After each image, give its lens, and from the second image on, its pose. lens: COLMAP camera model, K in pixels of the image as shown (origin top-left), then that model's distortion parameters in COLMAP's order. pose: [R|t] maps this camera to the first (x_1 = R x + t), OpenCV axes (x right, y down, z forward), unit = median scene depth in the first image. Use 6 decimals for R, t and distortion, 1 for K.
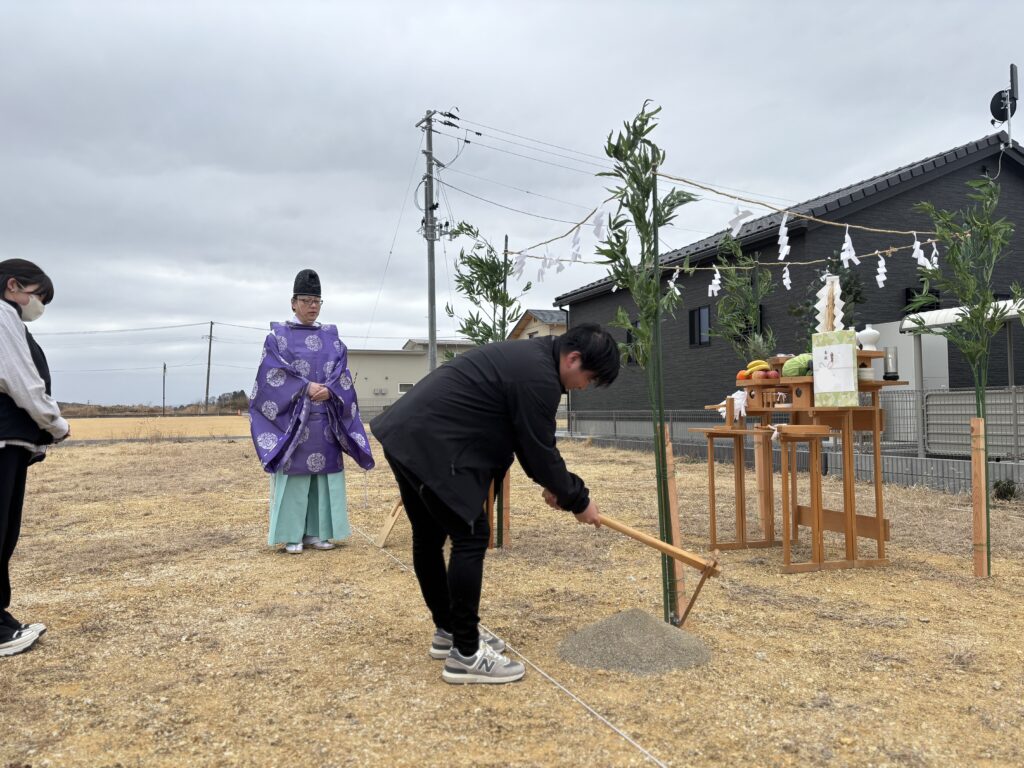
lens RADIAL K [[756.8, 0, 500.2], [0, 756.8, 384.9], [0, 0, 1]] dist [0.013619, -0.011197]
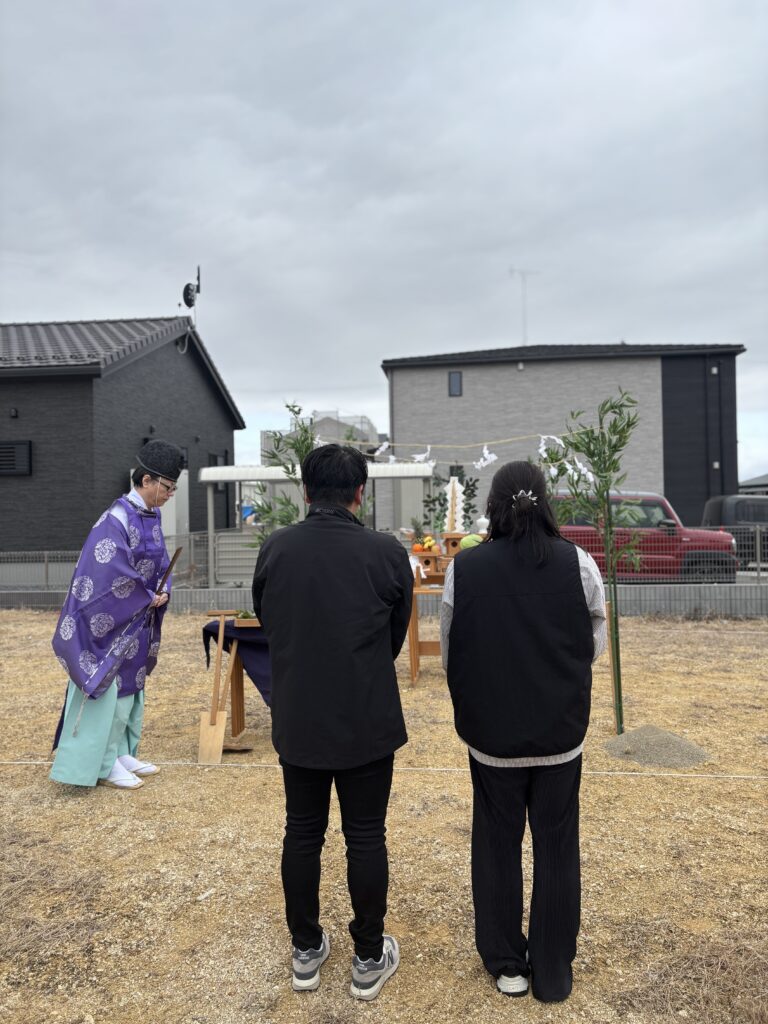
lens RADIAL K [[756.8, 0, 380.3], [0, 756.8, 507.5], [0, 0, 1]] dist [0.013619, -0.011197]
pose [[0.425784, 0.005144, 0.904810, -0.884710], [-0.020734, 0.999777, 0.004073, -0.084945], [-0.904587, -0.020495, 0.425796, 0.494641]]
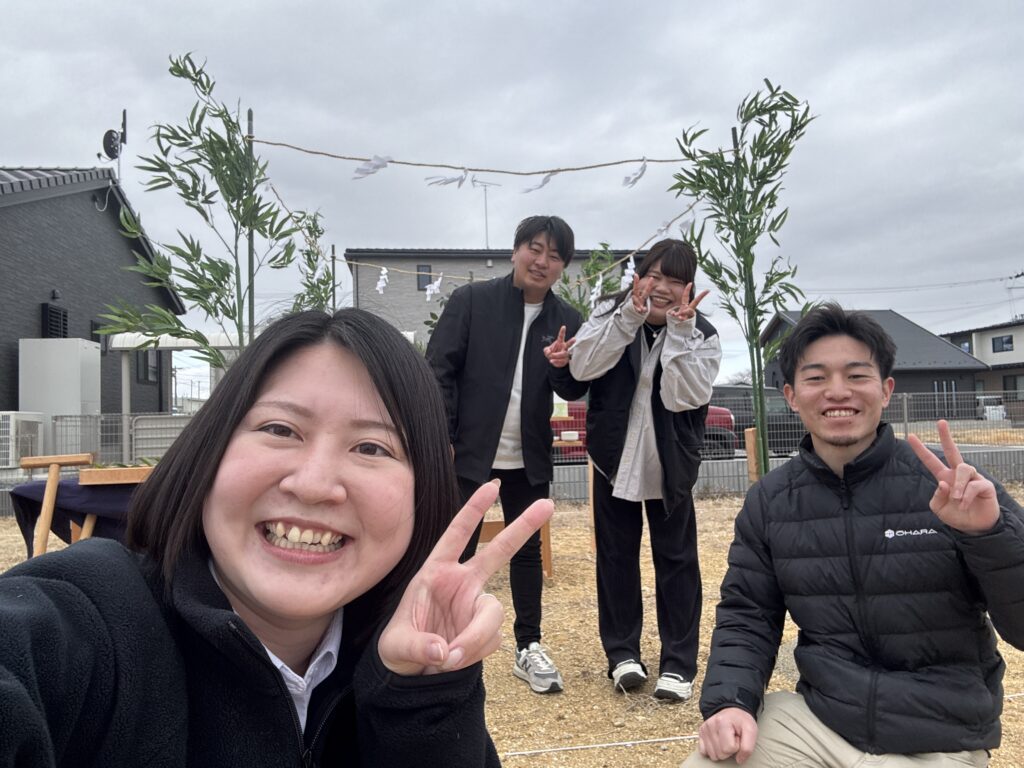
lens RADIAL K [[730.0, 0, 523.2], [0, 730.0, 383.4], [0, 0, 1]] dist [-0.025968, -0.011162]
pose [[0.193404, 0.050543, 0.979817, -0.481620], [0.002297, 0.998646, -0.051968, 0.030857], [-0.981117, 0.012301, 0.193026, 0.714535]]
